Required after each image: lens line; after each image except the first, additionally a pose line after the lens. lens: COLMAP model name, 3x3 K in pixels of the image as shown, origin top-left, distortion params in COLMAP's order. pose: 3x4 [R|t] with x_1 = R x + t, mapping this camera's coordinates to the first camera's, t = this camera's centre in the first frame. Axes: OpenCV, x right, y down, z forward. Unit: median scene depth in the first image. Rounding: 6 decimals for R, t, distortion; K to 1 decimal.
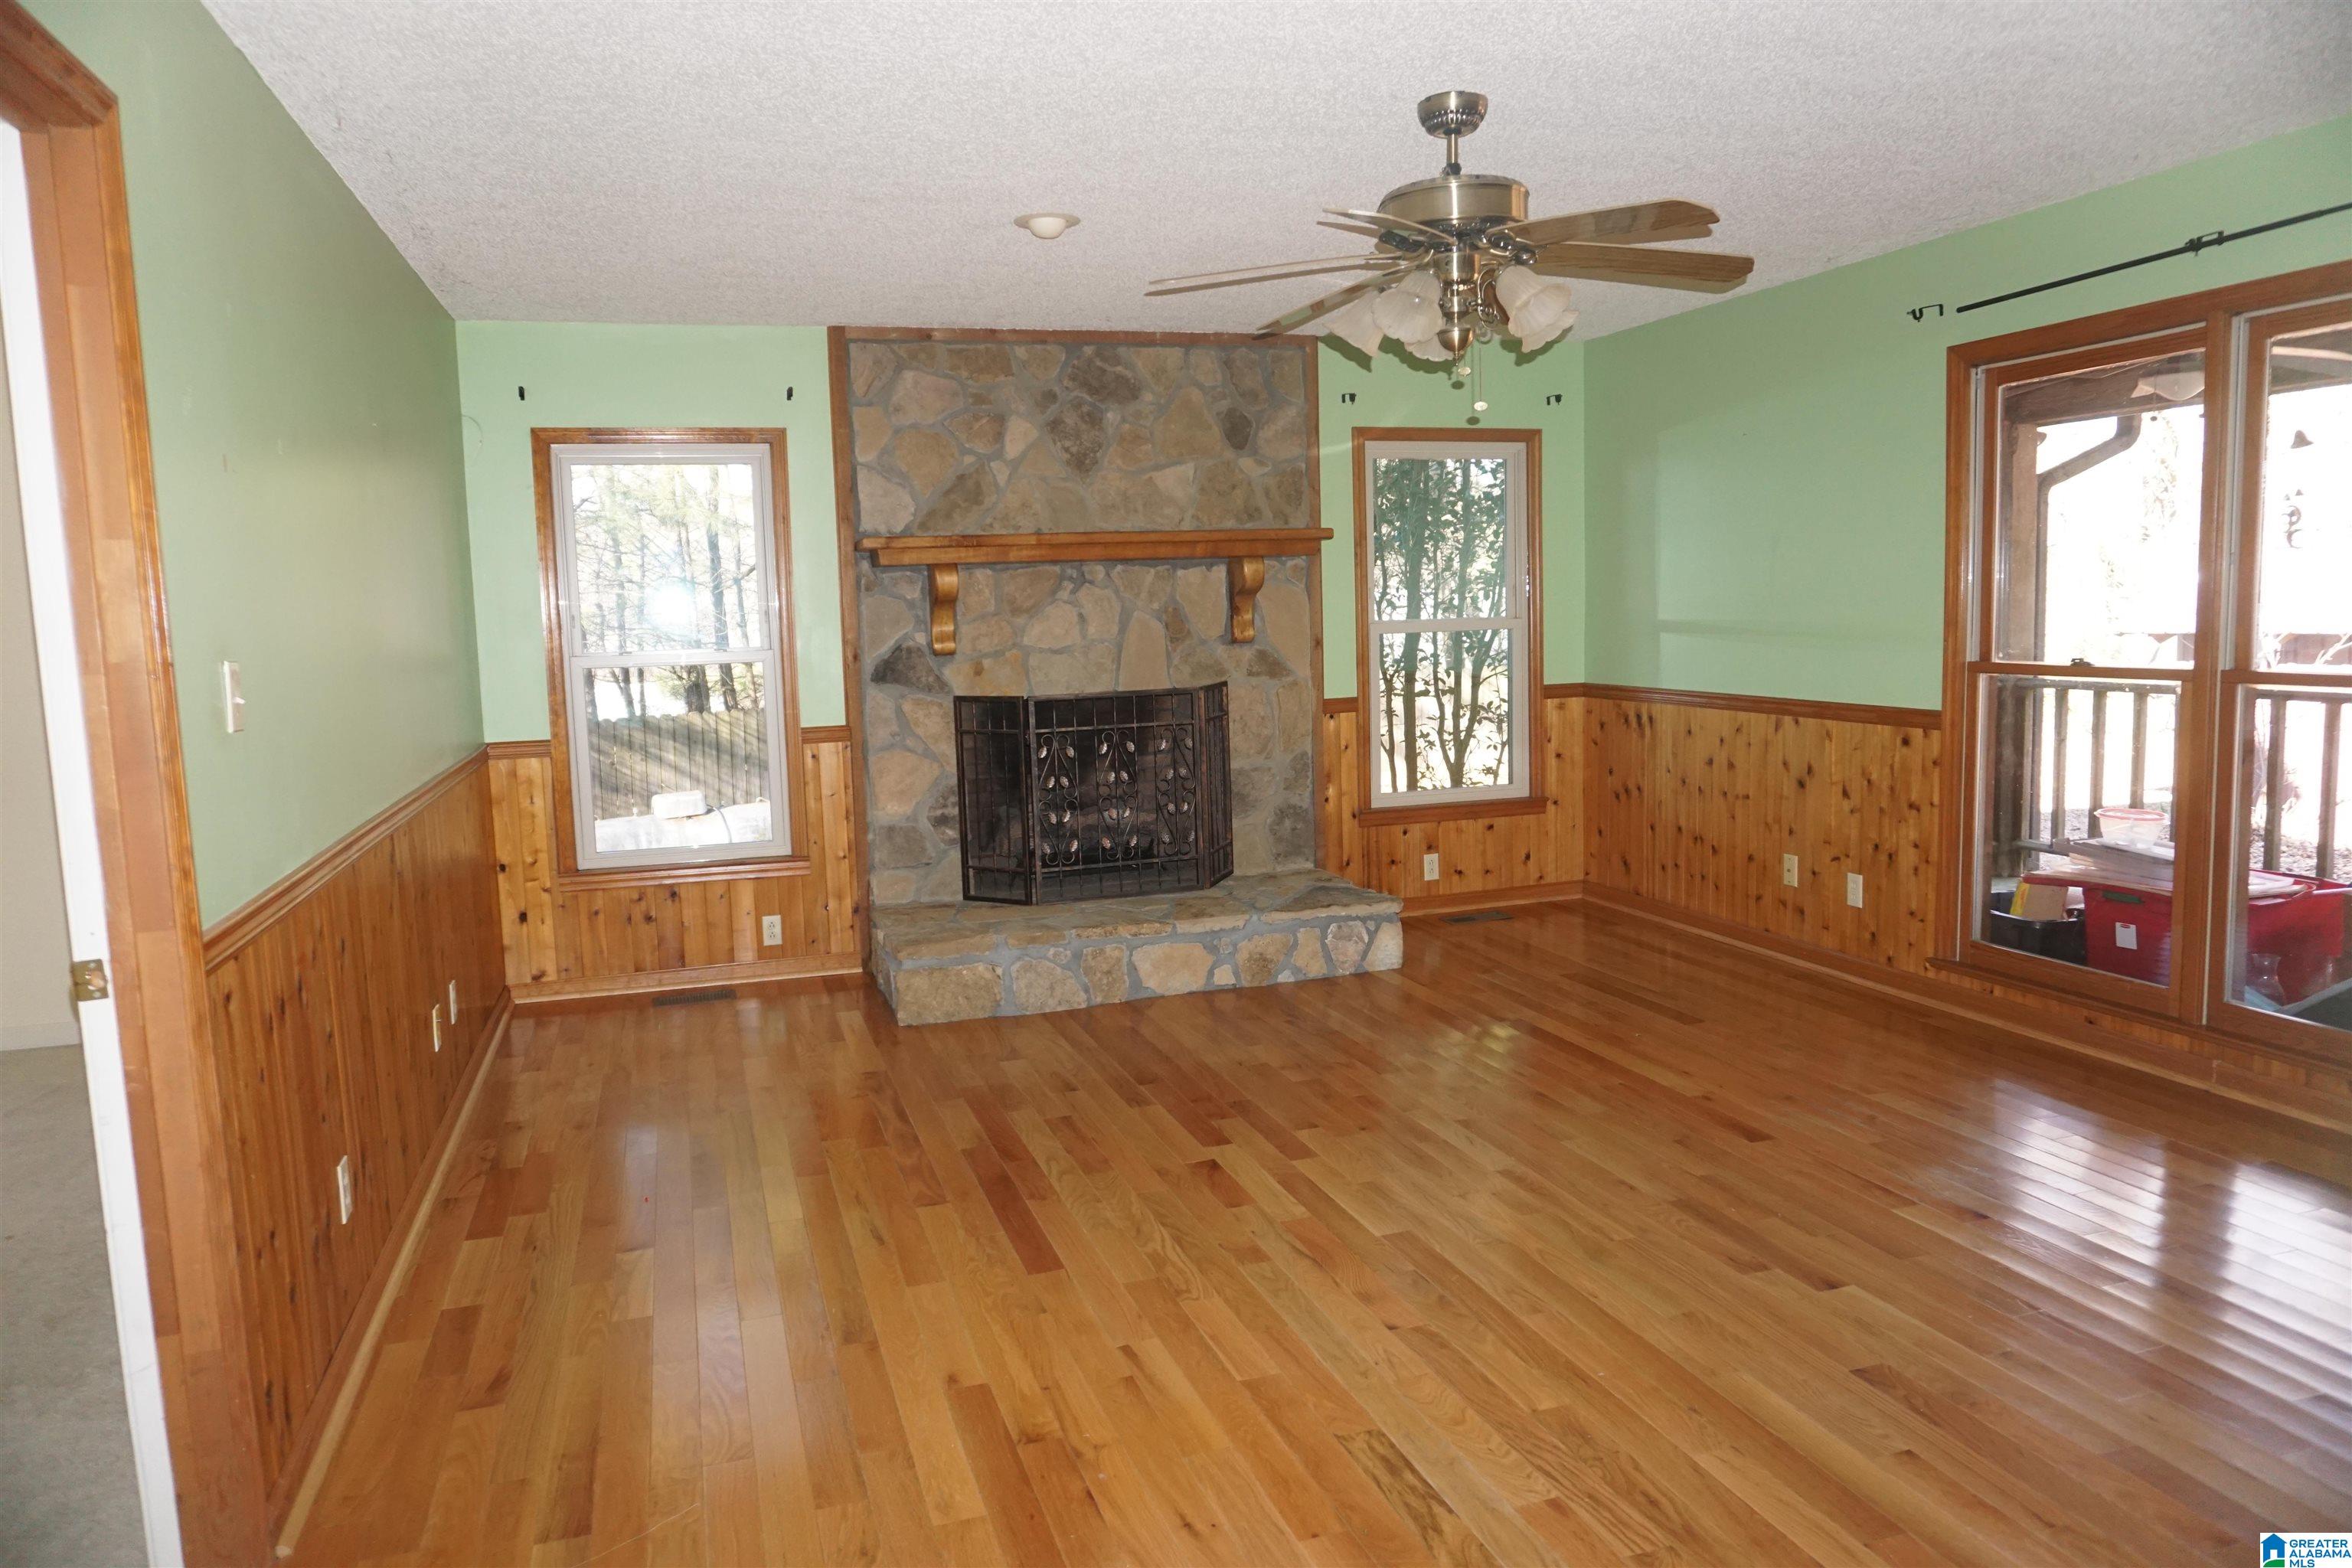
lens RADIAL K [[1570.6, 0, 1176.0], [0, 1570.6, 784.0], [0, 0, 1]] dist [-0.041016, 0.042811]
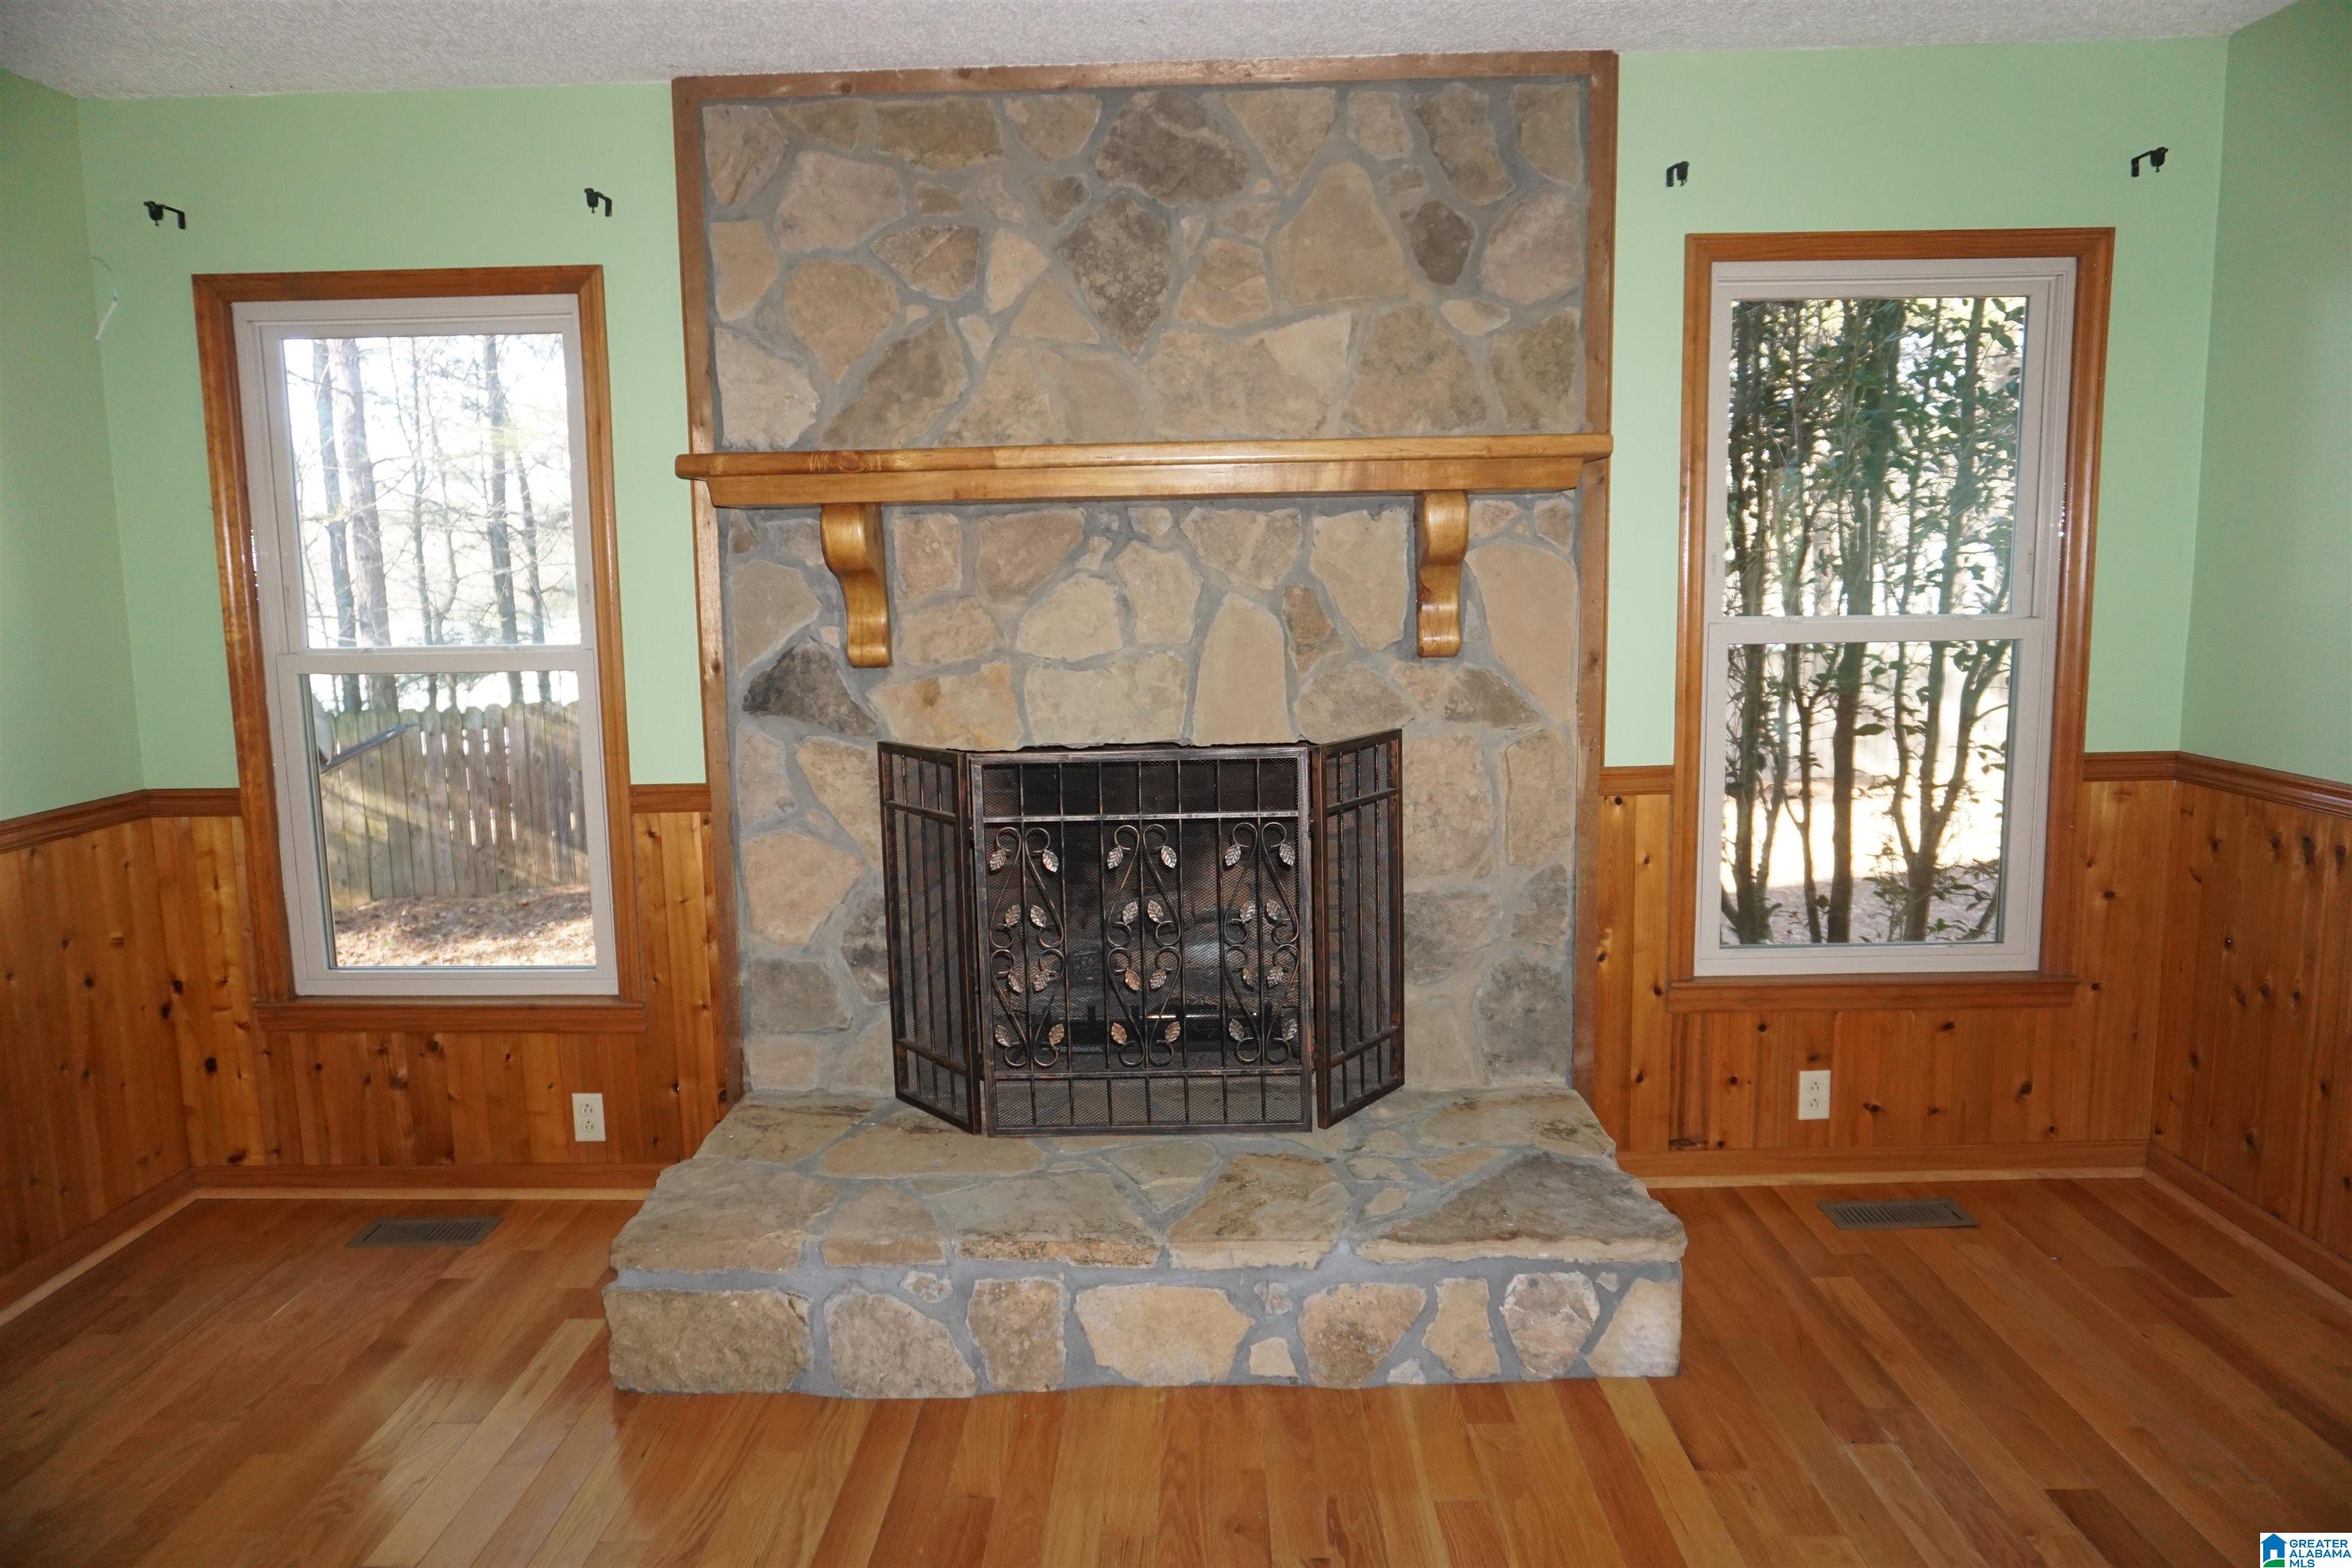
lens RADIAL K [[1570.6, 0, 1176.0], [0, 1570.6, 784.0], [0, 0, 1]] dist [-0.041016, 0.042811]
pose [[0.945895, 0.058934, -0.319076, 0.136267], [-0.048166, 0.997975, 0.041542, -0.068634], [0.320878, -0.023926, 0.946818, 0.499179]]
